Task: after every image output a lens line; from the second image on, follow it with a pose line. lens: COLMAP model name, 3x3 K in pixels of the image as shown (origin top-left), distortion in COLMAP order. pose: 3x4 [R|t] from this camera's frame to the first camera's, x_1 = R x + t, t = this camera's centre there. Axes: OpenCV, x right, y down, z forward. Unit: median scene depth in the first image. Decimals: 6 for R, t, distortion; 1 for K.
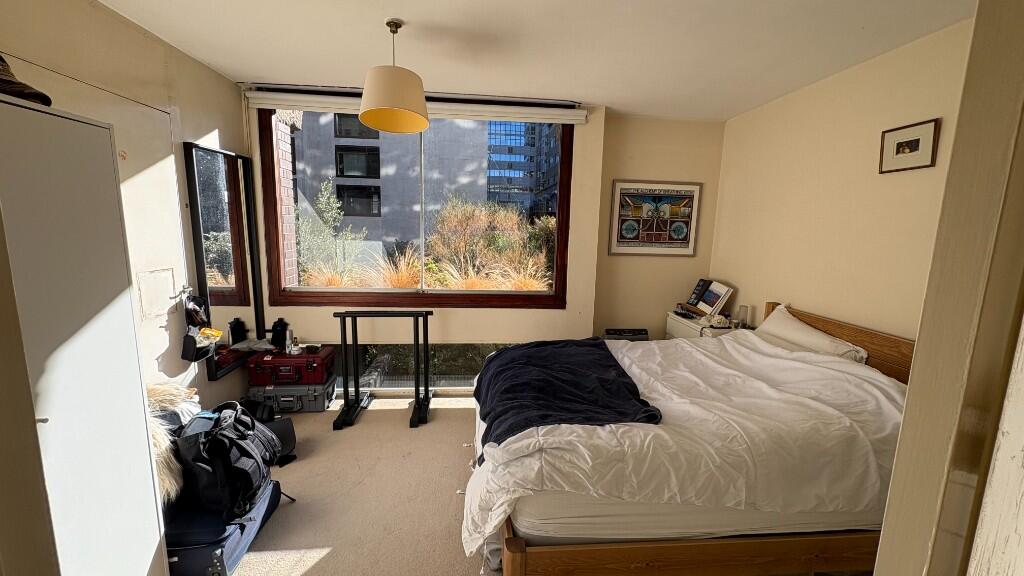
lens RADIAL K [[409.4, 0, 512.0], [0, 409.4, 288.0], [0, 0, 1]] dist [0.000915, 0.000188]
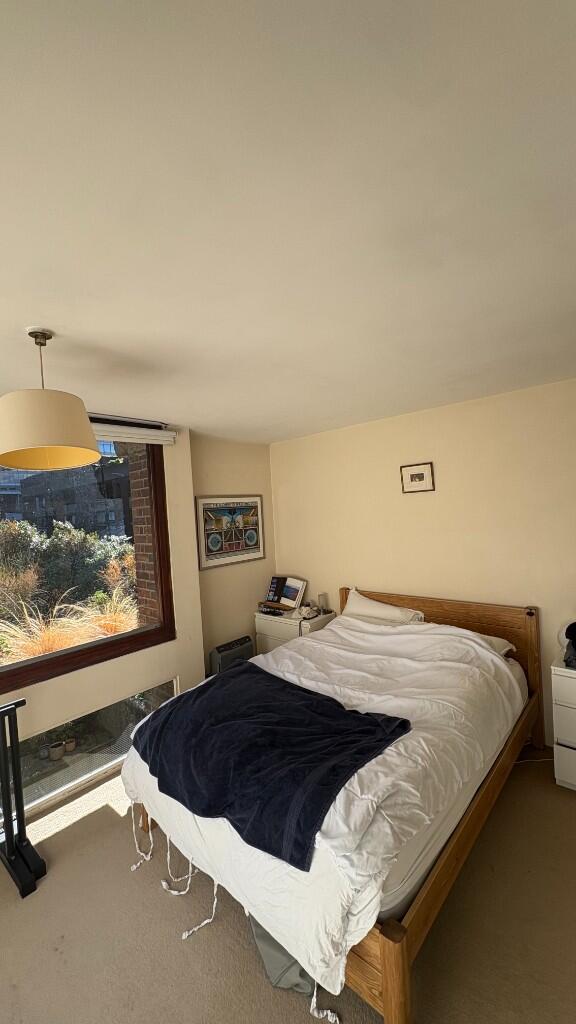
lens RADIAL K [[409.4, 0, 288.0], [0, 409.4, 512.0], [0, 0, 1]] dist [0.000915, 0.000188]
pose [[0.728371, -0.079265, 0.680583, -0.311370], [0.182709, 0.979789, -0.081426, -0.115310], [-0.660374, 0.183657, 0.728132, 0.134574]]
